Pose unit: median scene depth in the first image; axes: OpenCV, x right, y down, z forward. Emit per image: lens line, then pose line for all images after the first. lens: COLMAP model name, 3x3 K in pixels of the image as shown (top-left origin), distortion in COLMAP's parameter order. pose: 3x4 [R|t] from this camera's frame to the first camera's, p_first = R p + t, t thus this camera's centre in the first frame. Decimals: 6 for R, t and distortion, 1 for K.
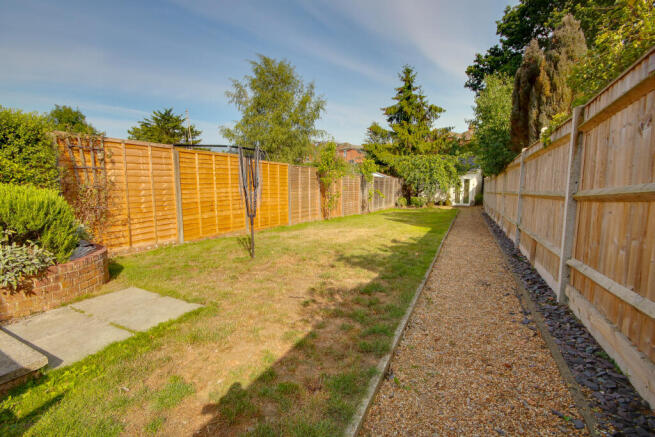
lens RADIAL K [[308.7, 0, 324.6], [0, 308.7, 219.1], [0, 0, 1]] dist [0.002215, 0.000488]
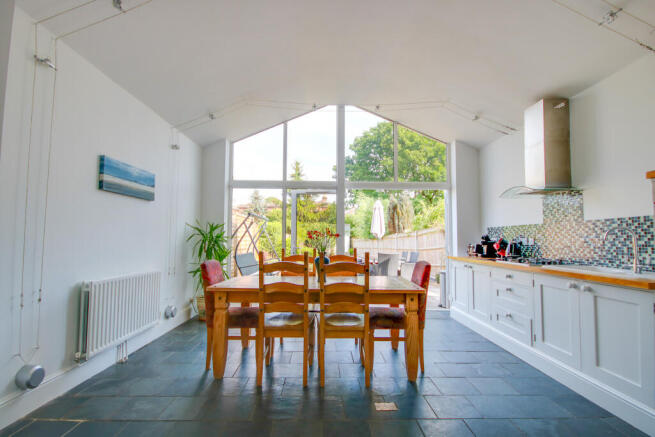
lens RADIAL K [[308.7, 0, 328.2], [0, 308.7, 221.2], [0, 0, 1]] dist [0.002215, 0.000488]
pose [[0.875975, 0.040600, 0.480645, -0.293583], [0.041727, 0.986338, -0.159362, 0.021066], [-0.480548, 0.159653, 0.862313, -0.272524]]
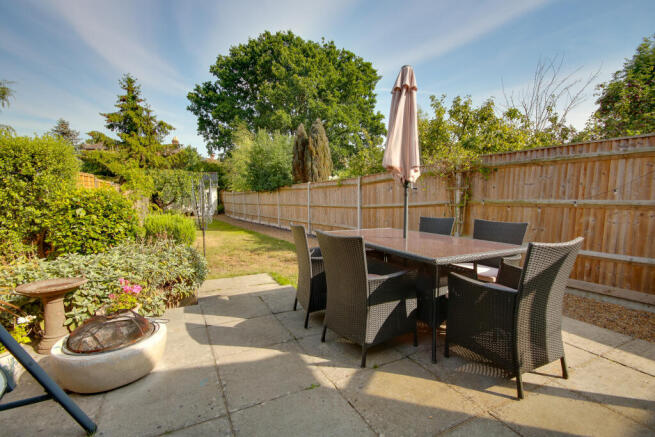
lens RADIAL K [[308.7, 0, 329.5], [0, 308.7, 219.6], [0, 0, 1]] dist [0.002215, 0.000488]
pose [[0.579582, -0.070985, 0.811817, -0.193747], [0.094148, 0.995361, 0.019819, -0.004548], [-0.809458, 0.064944, 0.583576, -0.048260]]
